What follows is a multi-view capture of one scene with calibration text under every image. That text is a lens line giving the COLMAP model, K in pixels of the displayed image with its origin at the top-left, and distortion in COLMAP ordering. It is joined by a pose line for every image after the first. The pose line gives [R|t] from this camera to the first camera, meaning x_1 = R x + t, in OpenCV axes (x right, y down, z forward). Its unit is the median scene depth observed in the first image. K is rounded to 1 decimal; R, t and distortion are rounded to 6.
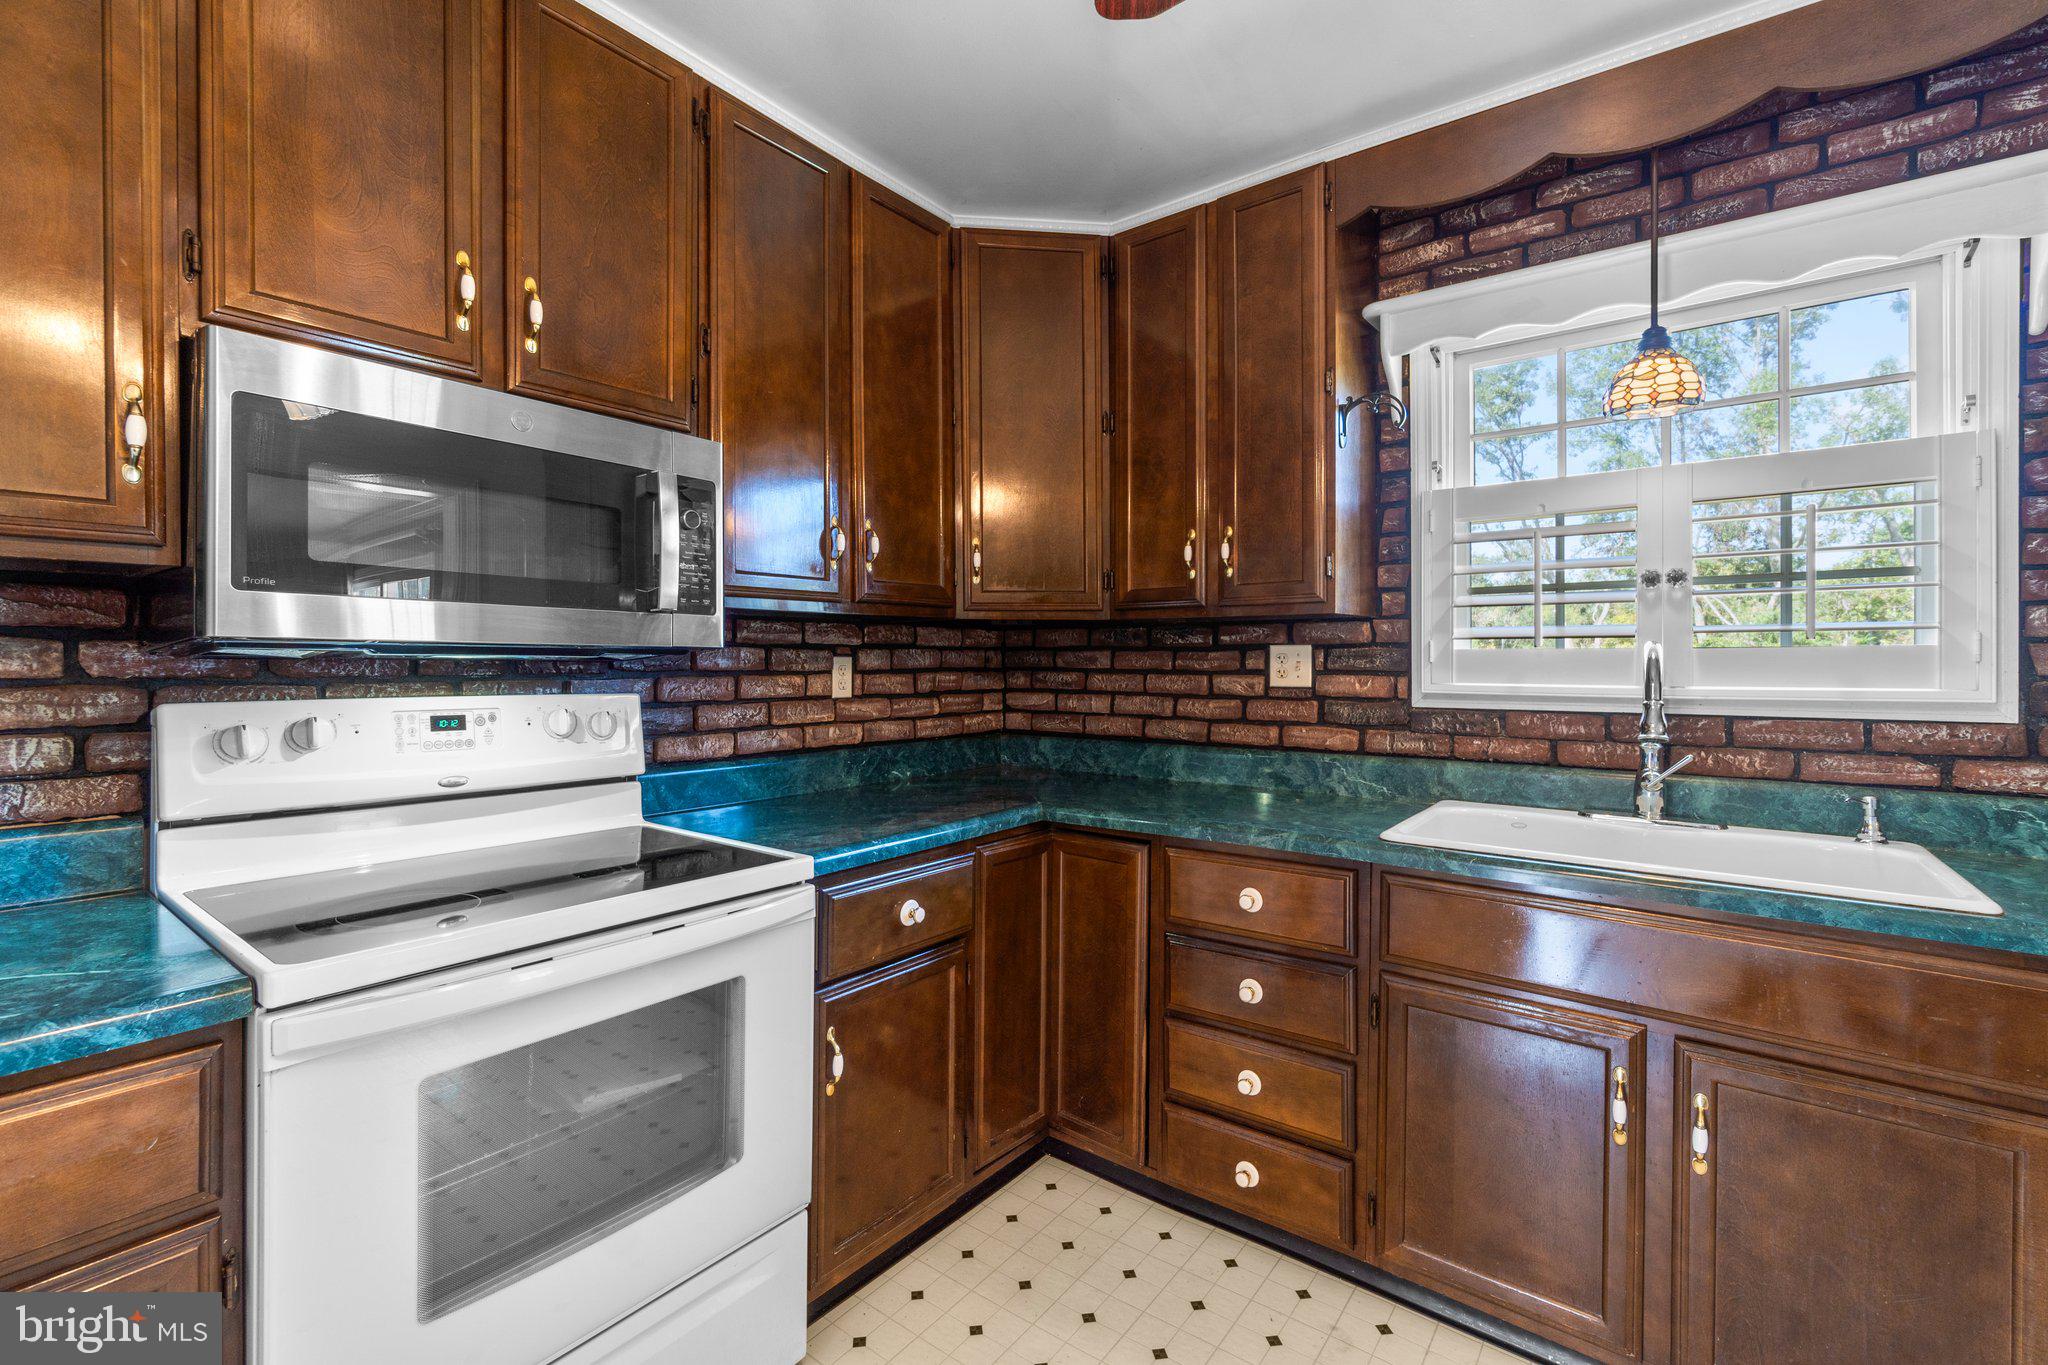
lens RADIAL K [[882.4, 0, 1023.7], [0, 882.4, 666.7], [0, 0, 1]] dist [0.000052, 0.000678]
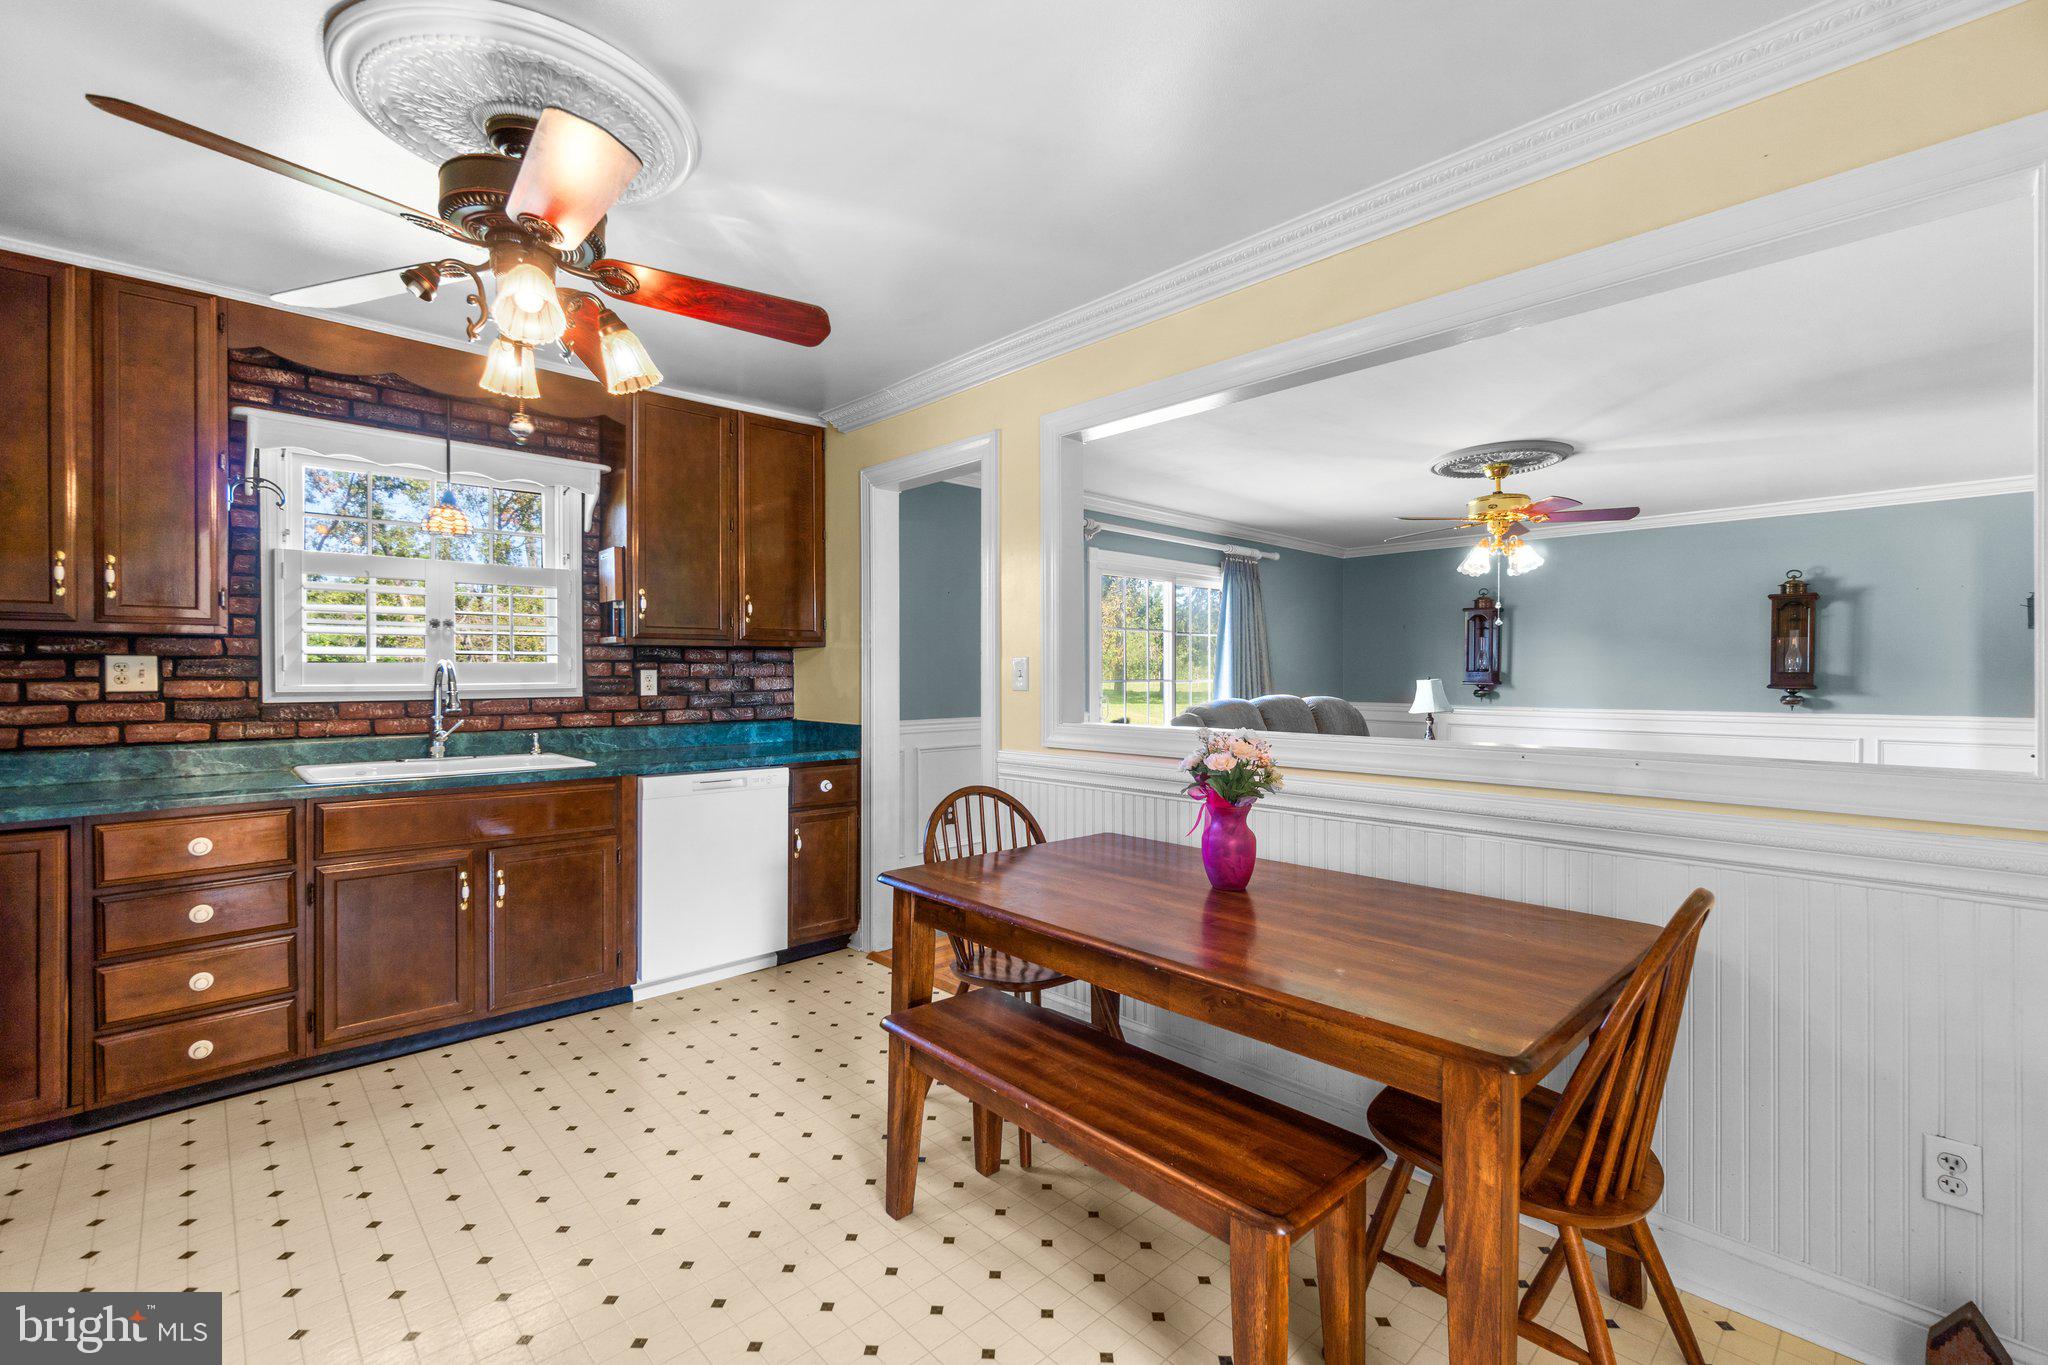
lens RADIAL K [[882.4, 0, 1023.3], [0, 882.4, 675.1], [0, 0, 1]] dist [0.000052, 0.000678]
pose [[0.157038, -0.006092, 0.987574, -0.728056], [0.003072, 0.999979, 0.005680, -0.002045], [-0.987588, 0.002142, 0.157053, -0.380325]]
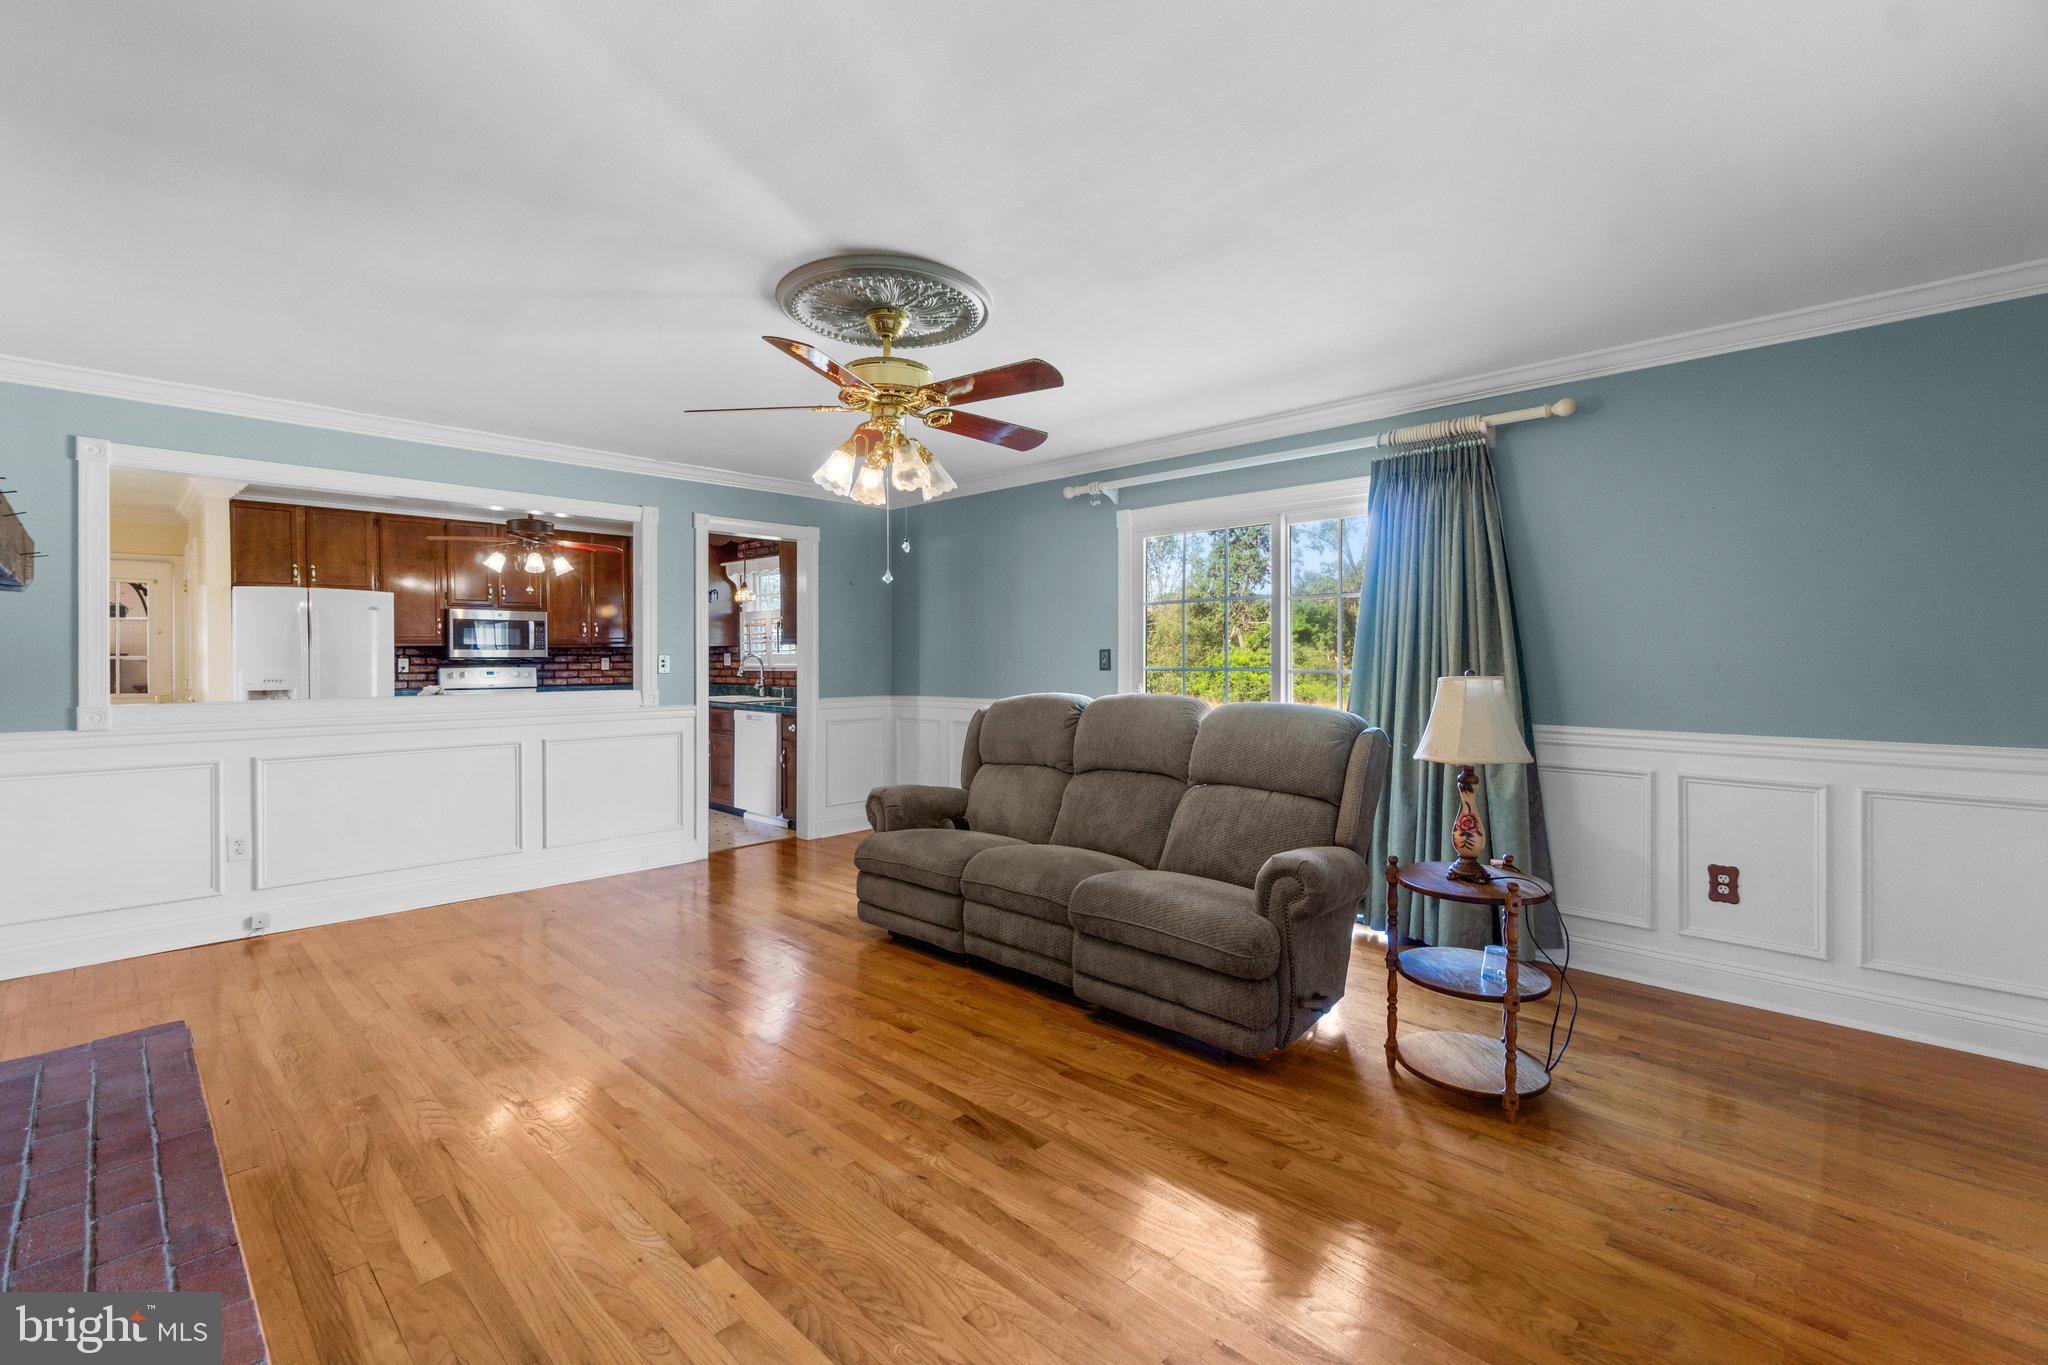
lens RADIAL K [[882.4, 0, 1020.6], [0, 882.4, 670.2], [0, 0, 1]] dist [0.000052, 0.000678]
pose [[0.993539, -0.005457, -0.113363, 1.988978], [0.006945, 0.999895, 0.012737, 0.004557], [0.113282, -0.013442, 0.993472, -2.482385]]
